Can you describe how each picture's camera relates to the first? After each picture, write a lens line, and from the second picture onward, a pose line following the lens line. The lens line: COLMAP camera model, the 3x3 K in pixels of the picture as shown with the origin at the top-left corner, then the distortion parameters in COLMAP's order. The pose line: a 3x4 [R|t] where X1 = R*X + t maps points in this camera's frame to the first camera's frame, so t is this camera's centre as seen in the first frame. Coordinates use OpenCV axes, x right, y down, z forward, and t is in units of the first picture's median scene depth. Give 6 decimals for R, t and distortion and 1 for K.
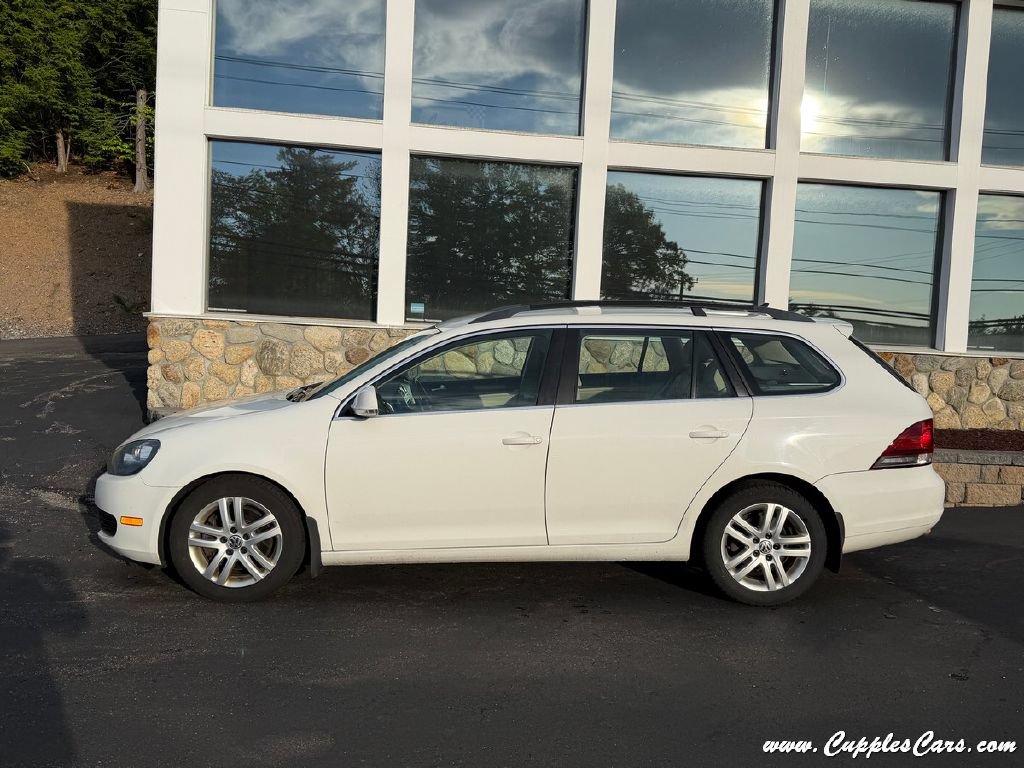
lens RADIAL K [[879.7, 0, 509.8], [0, 879.7, 378.5], [0, 0, 1]] dist [0.119224, -0.169911]
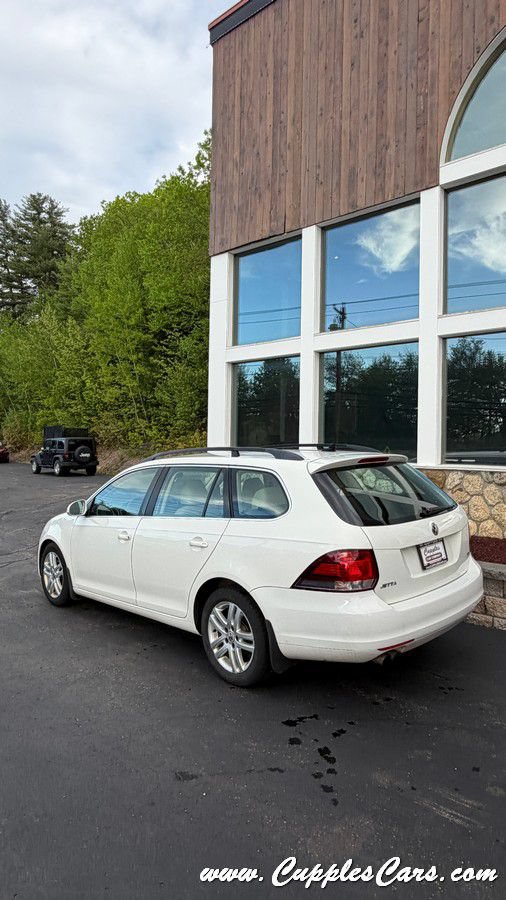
lens RADIAL K [[544.1, 0, 256.0], [0, 544.1, 446.9], [0, 0, 1]] dist [-0.000509, 0.000631]
pose [[0.666290, -0.036926, -0.744778, 0.694561], [-0.019556, 0.997564, -0.066954, -0.024394], [0.745437, 0.059175, 0.663945, 0.374840]]
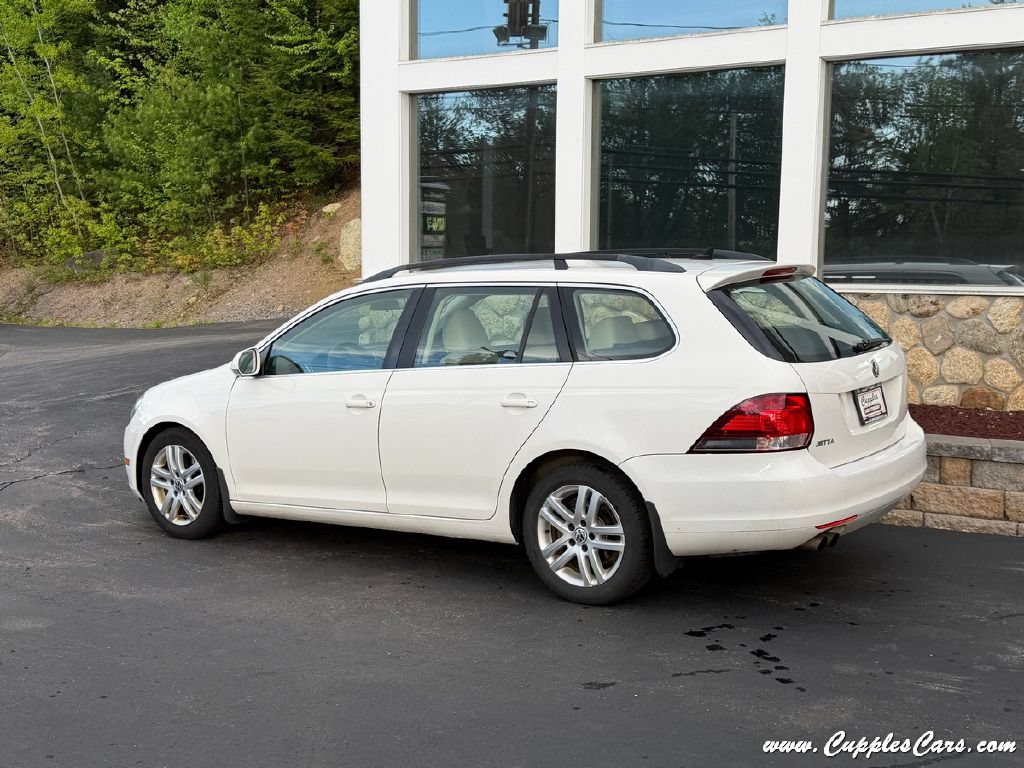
lens RADIAL K [[1230.5, 0, 508.2], [0, 1230.5, 385.0], [0, 0, 1]] dist [0.118150, -0.075555]
pose [[0.787267, 0.020969, -0.616255, 0.741521], [-0.003604, 0.999561, 0.029406, 0.006297], [0.616602, -0.020929, 0.786997, 0.012426]]
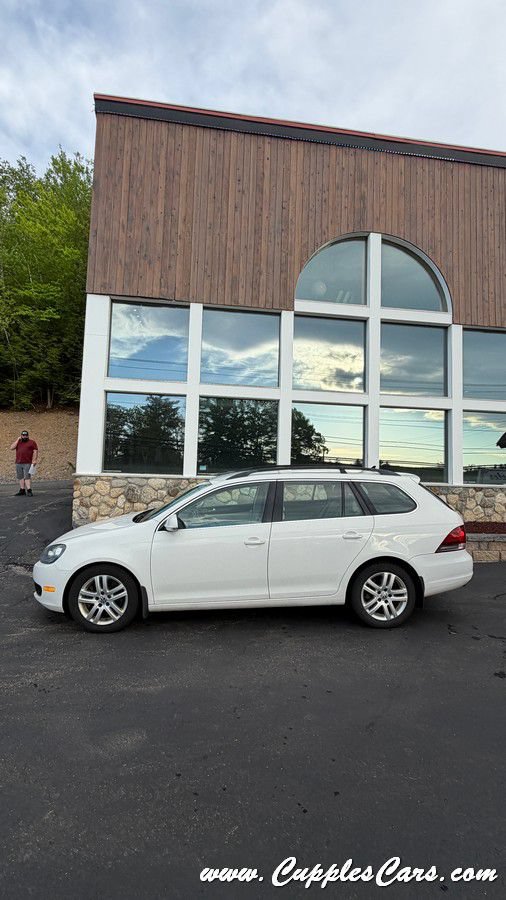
lens RADIAL K [[389.0, 0, 250.1], [0, 389.0, 449.8], [0, 0, 1]] dist [0.000568, 0.000142]
pose [[0.999825, -0.017272, 0.007172, 0.001098], [0.017960, 0.993684, -0.110765, -0.025379], [-0.005214, 0.110874, 0.993821, 0.110213]]
